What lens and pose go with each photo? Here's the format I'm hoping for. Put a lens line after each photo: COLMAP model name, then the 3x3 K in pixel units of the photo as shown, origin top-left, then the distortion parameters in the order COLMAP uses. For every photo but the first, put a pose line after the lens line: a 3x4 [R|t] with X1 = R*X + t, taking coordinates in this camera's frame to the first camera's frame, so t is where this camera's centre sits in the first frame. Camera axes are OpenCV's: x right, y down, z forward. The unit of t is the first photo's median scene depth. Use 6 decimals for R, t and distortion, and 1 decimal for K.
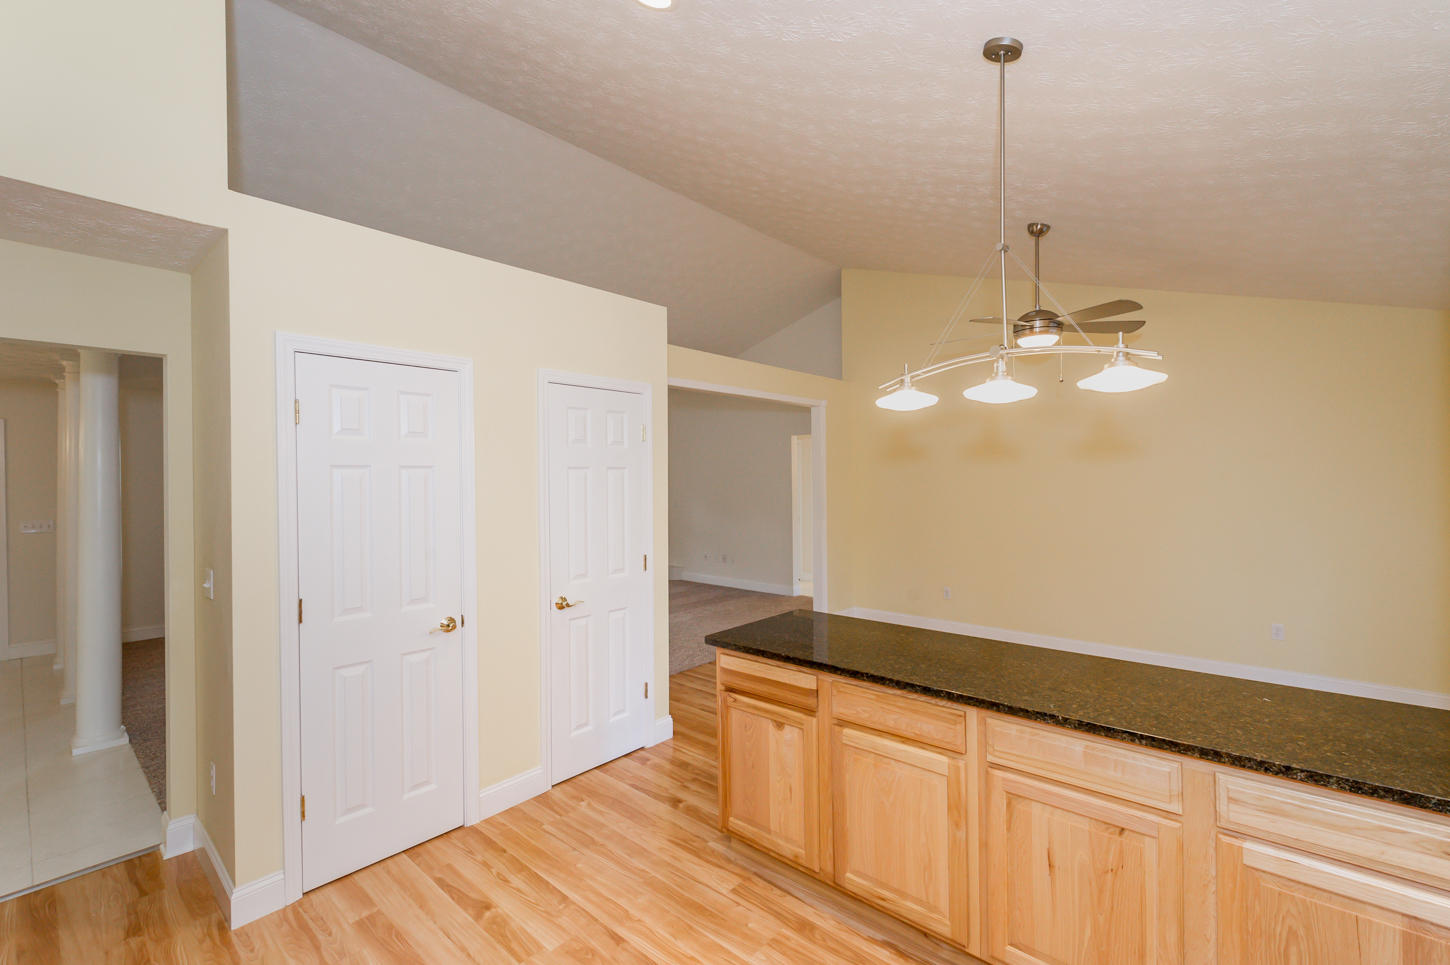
lens RADIAL K [[642.3, 0, 725.0], [0, 642.3, 482.5], [0, 0, 1]] dist [0.004344, 0.000063]
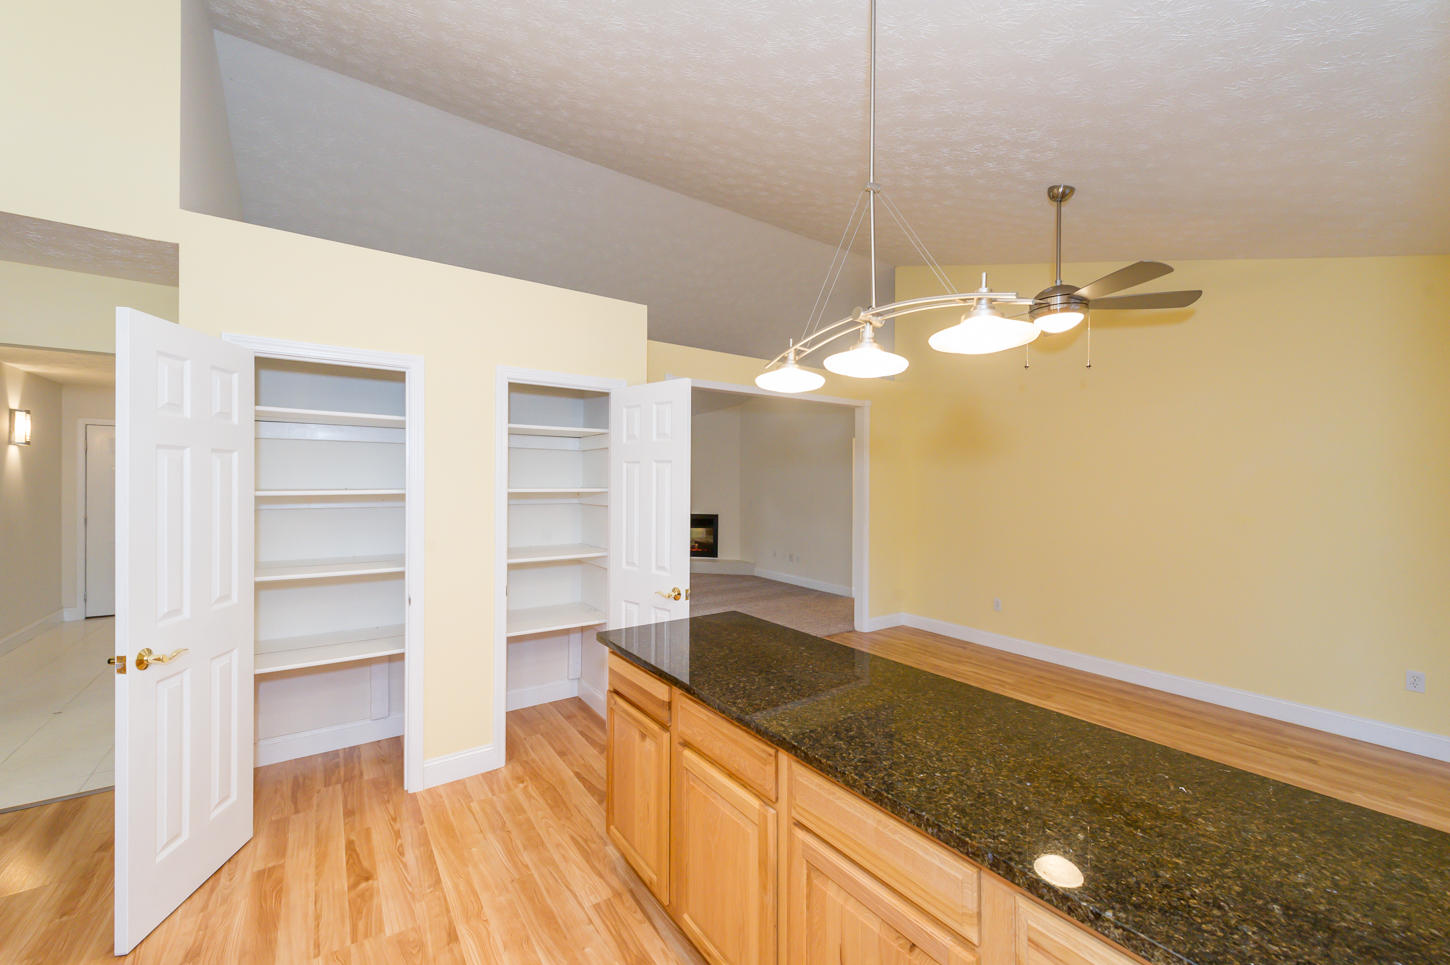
lens RADIAL K [[580.3, 0, 725.0], [0, 580.3, 482.5], [0, 0, 1]] dist [0.000609, -0.000124]
pose [[0.971389, 0.015746, -0.236970, 0.403076], [-0.017467, 0.999834, -0.005163, 0.017891], [0.236850, 0.009155, 0.971503, 0.223641]]
